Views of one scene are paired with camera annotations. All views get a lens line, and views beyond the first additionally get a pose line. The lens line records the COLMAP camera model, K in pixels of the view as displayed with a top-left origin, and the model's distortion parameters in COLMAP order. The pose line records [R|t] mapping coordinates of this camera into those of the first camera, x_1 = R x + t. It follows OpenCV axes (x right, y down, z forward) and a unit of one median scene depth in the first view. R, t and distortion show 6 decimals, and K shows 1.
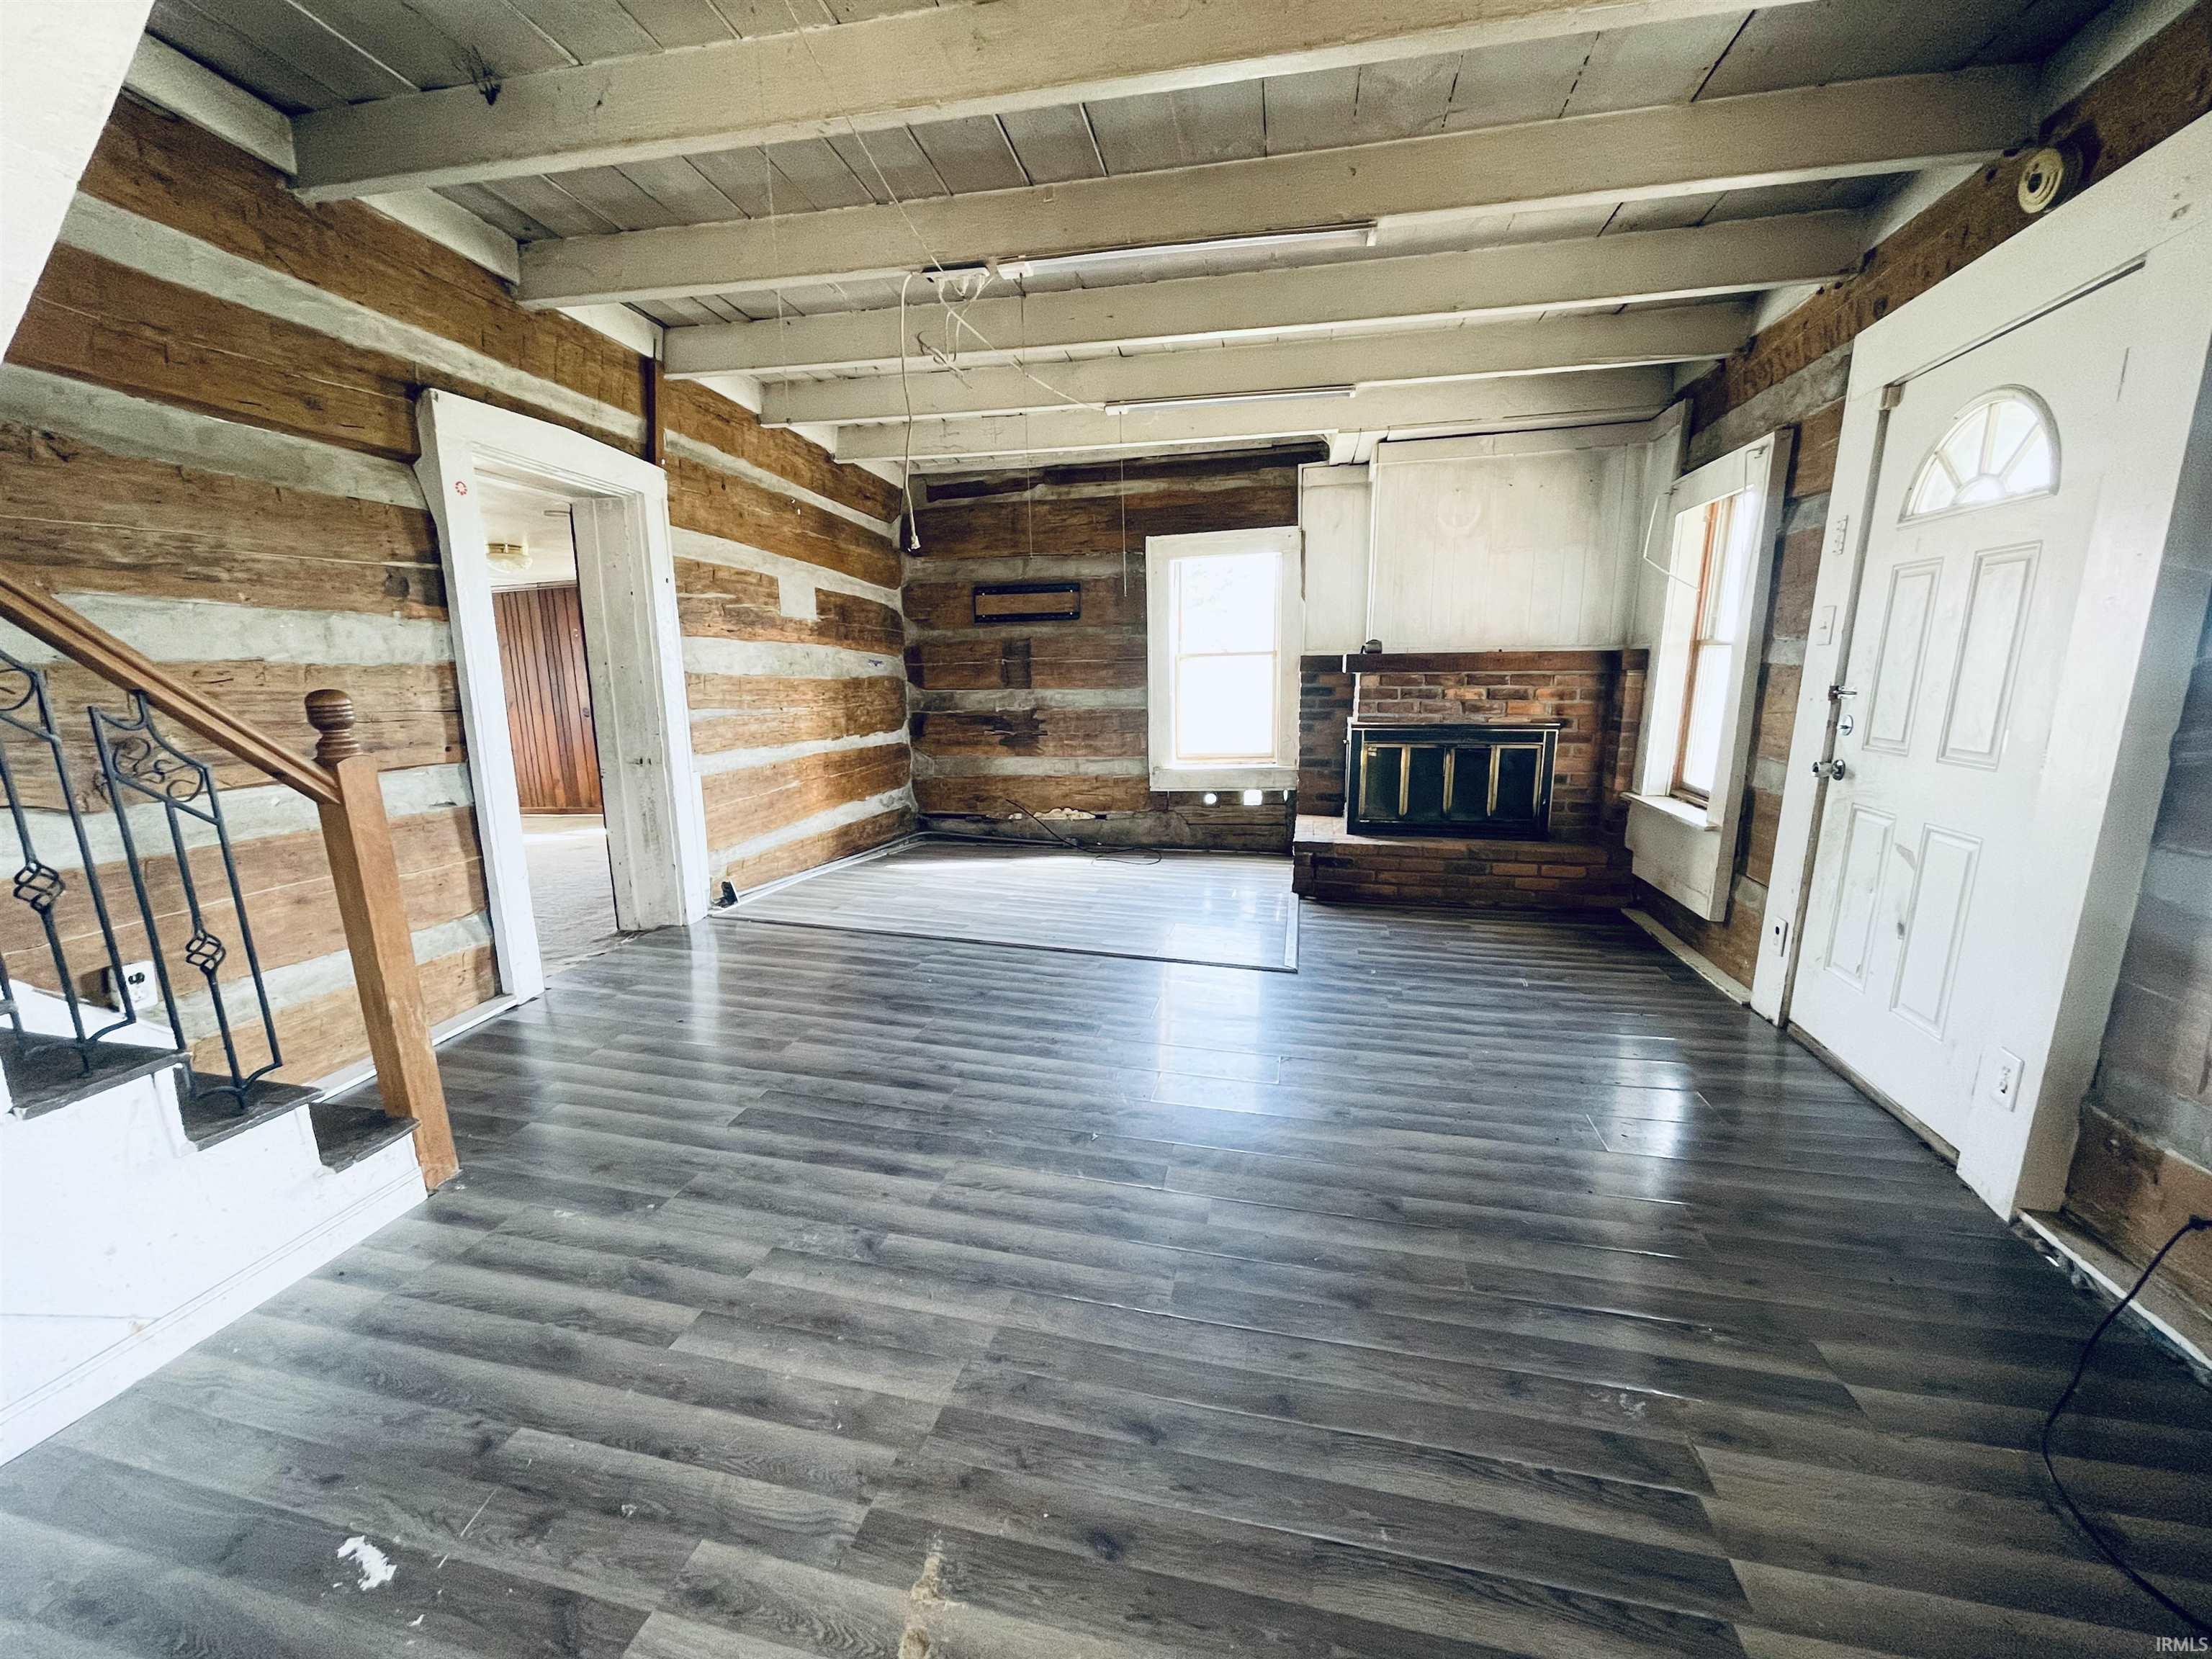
lens RADIAL K [[890.9, 0, 1106.2], [0, 890.9, 845.6], [0, 0, 1]] dist [-0.002364, -0.000216]
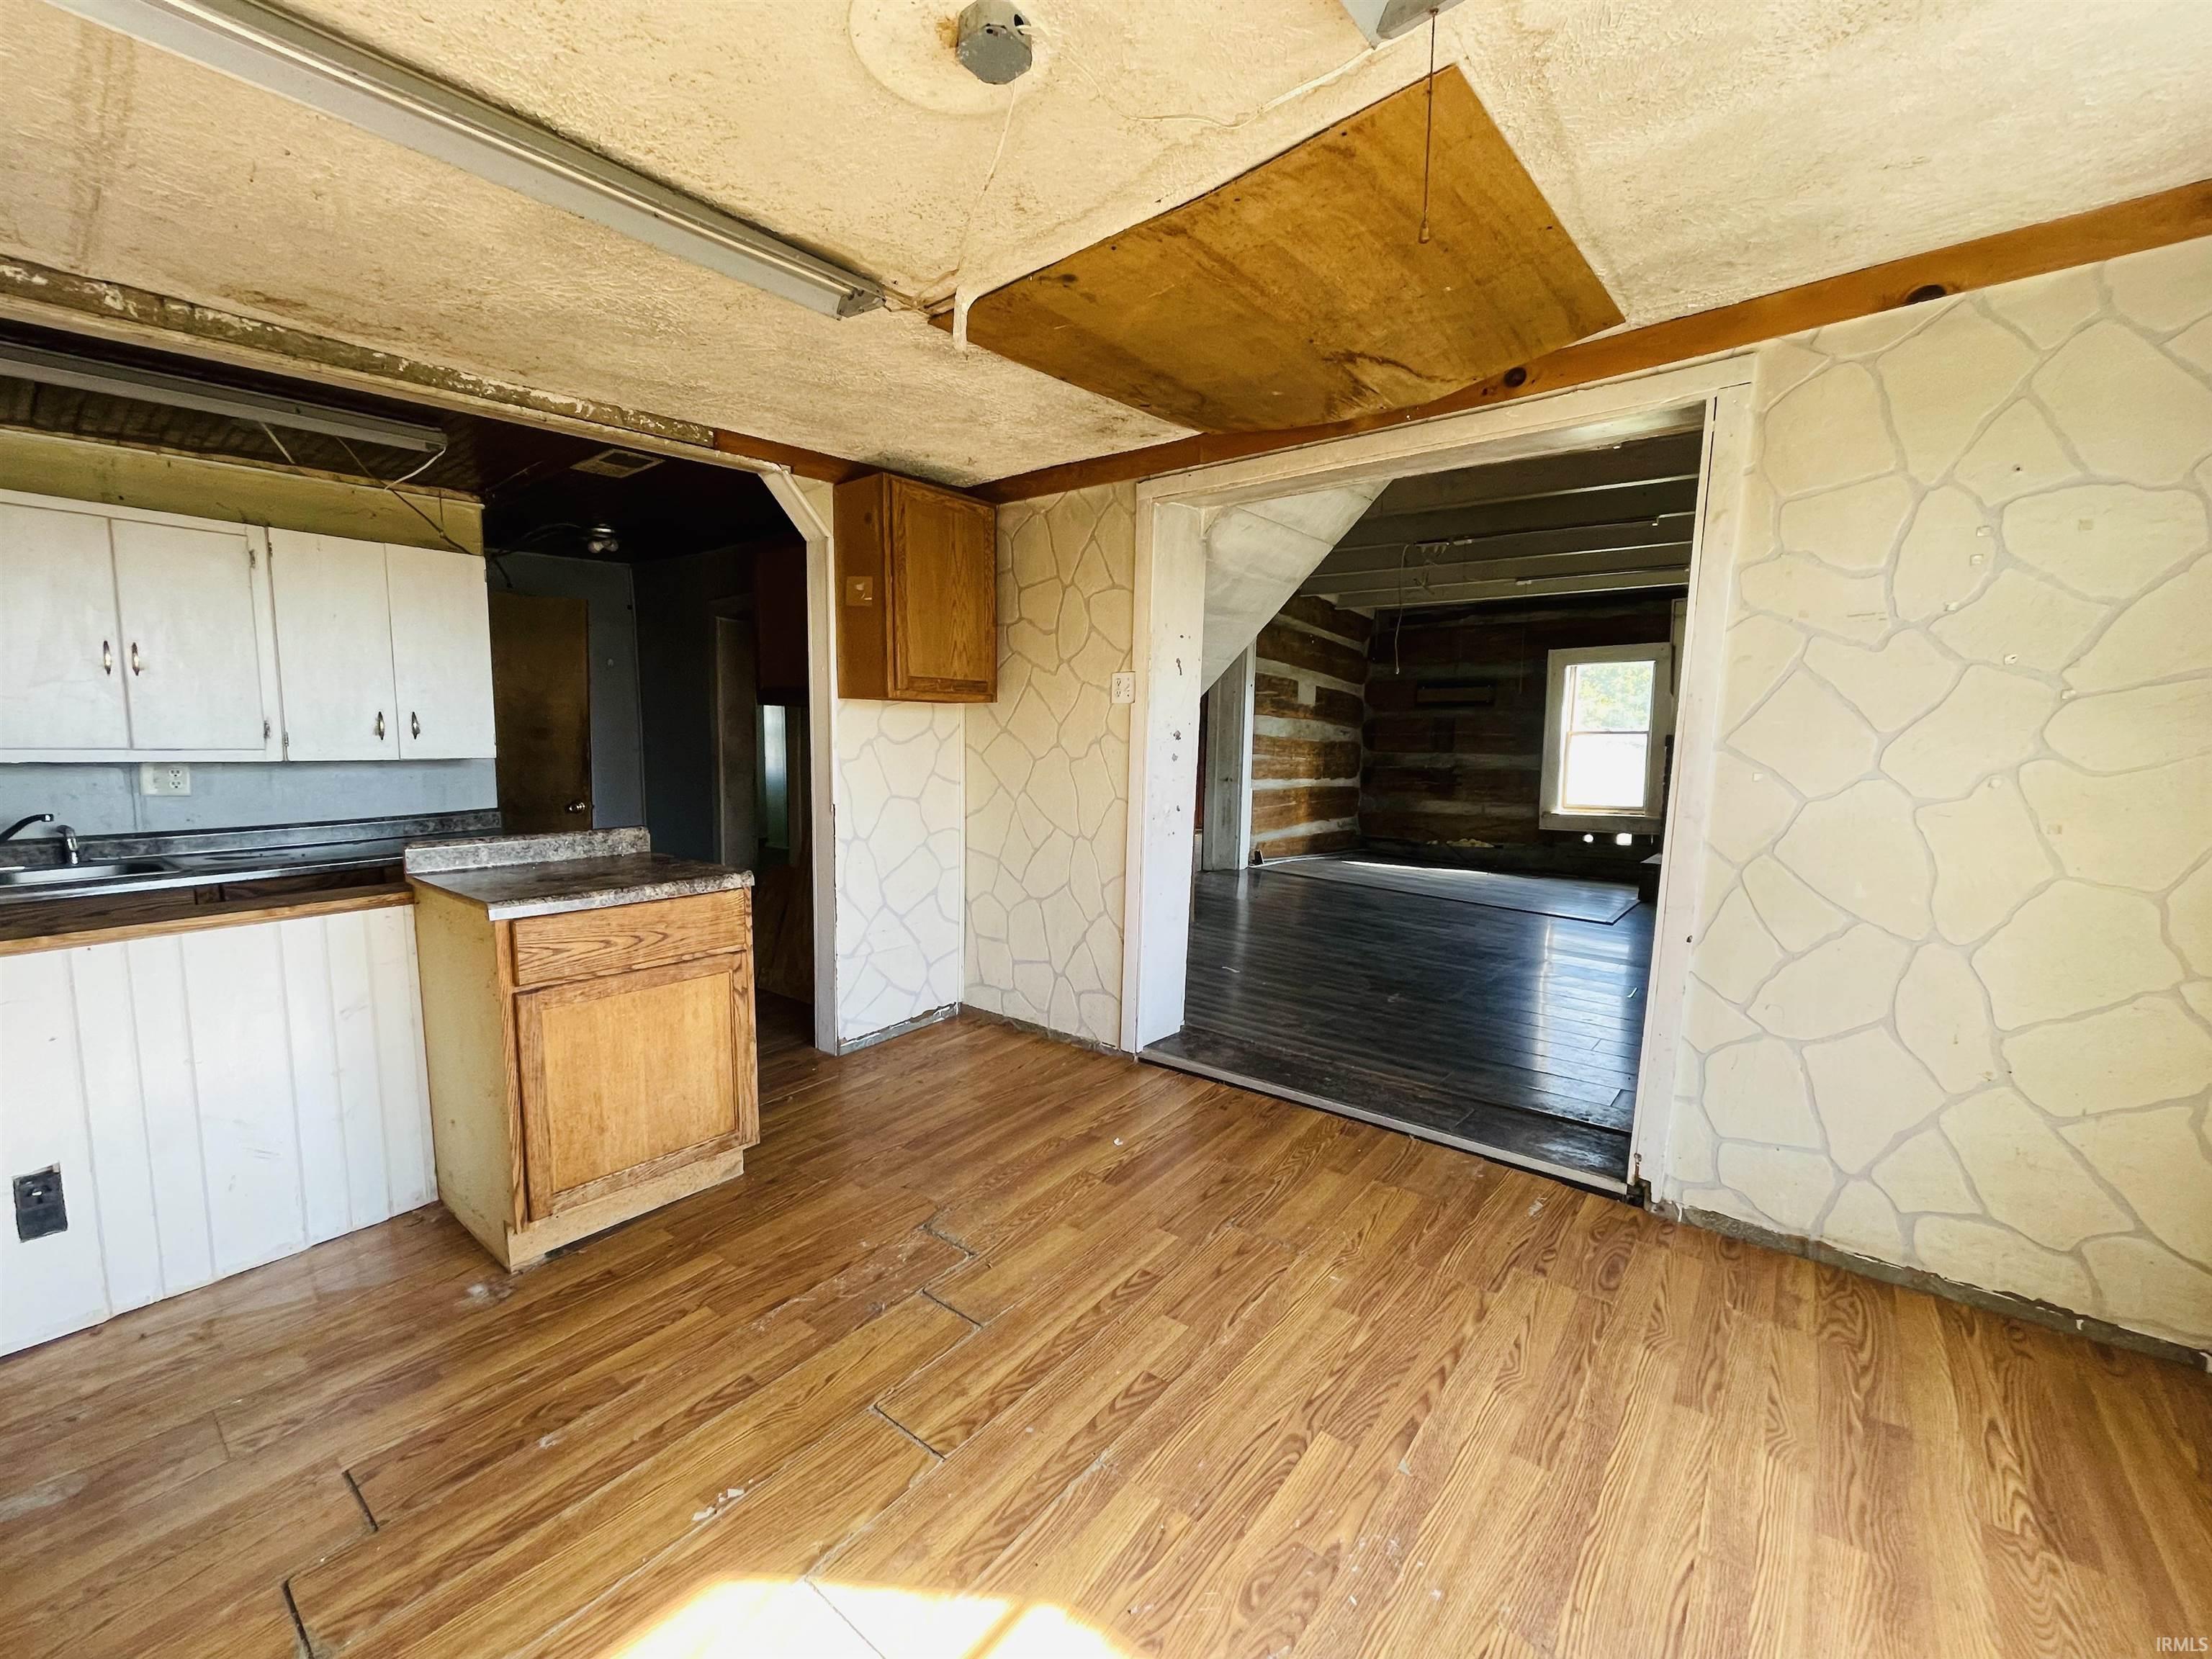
lens RADIAL K [[890.9, 0, 1086.7], [0, 890.9, 837.3], [0, 0, 1]] dist [-0.002364, -0.000216]
pose [[0.889668, 0.077142, -0.450044, 0.048676], [-0.117721, 0.991056, -0.062841, 0.121681], [0.441172, 0.108887, 0.890792, -0.539133]]
